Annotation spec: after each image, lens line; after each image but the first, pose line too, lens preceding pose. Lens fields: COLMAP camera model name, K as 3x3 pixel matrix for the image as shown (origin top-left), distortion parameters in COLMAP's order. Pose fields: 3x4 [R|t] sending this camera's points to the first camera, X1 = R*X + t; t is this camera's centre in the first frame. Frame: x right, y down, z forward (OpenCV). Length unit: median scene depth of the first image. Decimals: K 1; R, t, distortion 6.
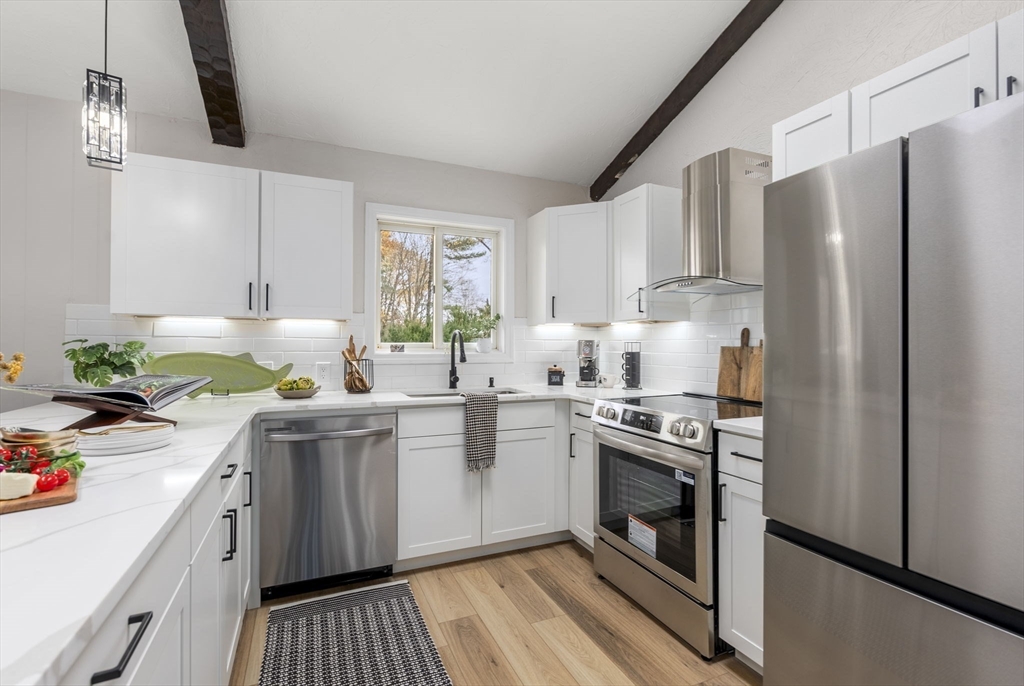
lens RADIAL K [[477.9, 0, 512.0], [0, 477.9, 343.0], [0, 0, 1]] dist [-0.015116, -0.000214]
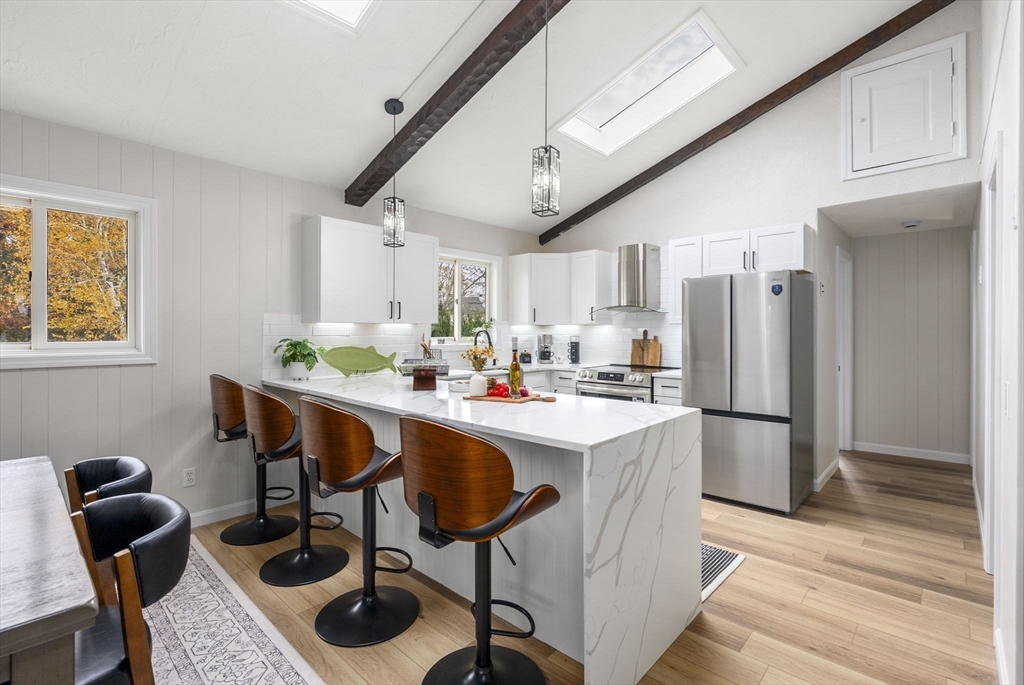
lens RADIAL K [[473.3, 0, 515.5], [0, 473.3, 331.6], [0, 0, 1]] dist [-0.002309, -0.000123]
pose [[0.917085, -0.002323, 0.398685, -0.719291], [0.000174, 0.999985, 0.005427, -0.032002], [-0.398692, -0.004907, 0.917072, -0.542164]]
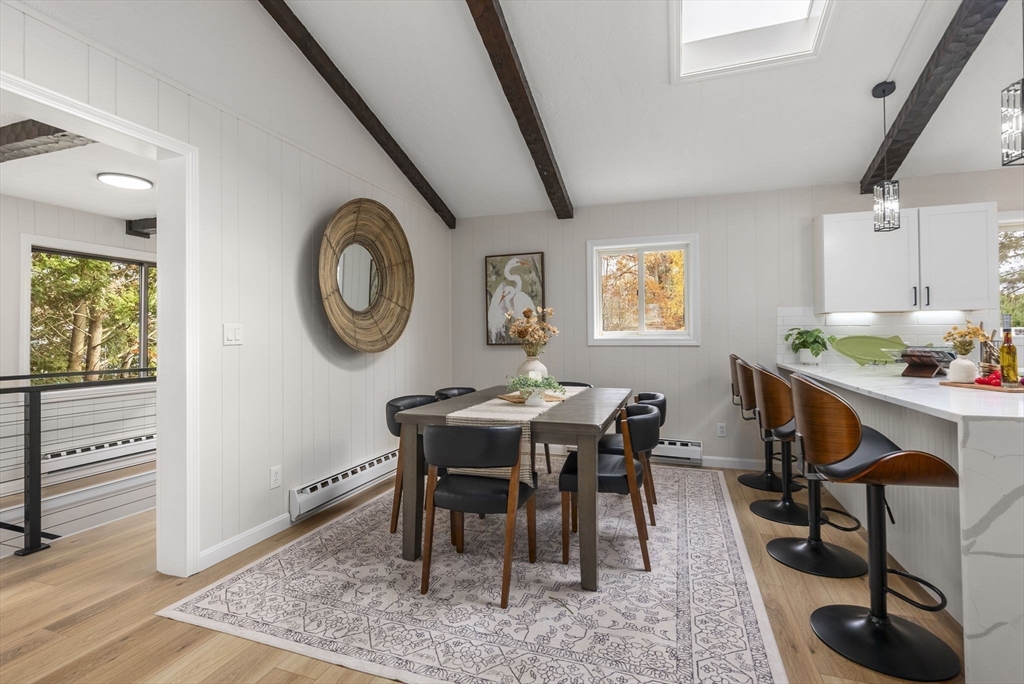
lens RADIAL K [[473.3, 0, 515.5], [0, 473.3, 331.1], [0, 0, 1]] dist [-0.002309, -0.000123]
pose [[0.737869, -0.015976, -0.674754, -0.432119], [0.011016, 0.999872, -0.011627, 0.010058], [0.674854, 0.001146, 0.737951, -0.794216]]
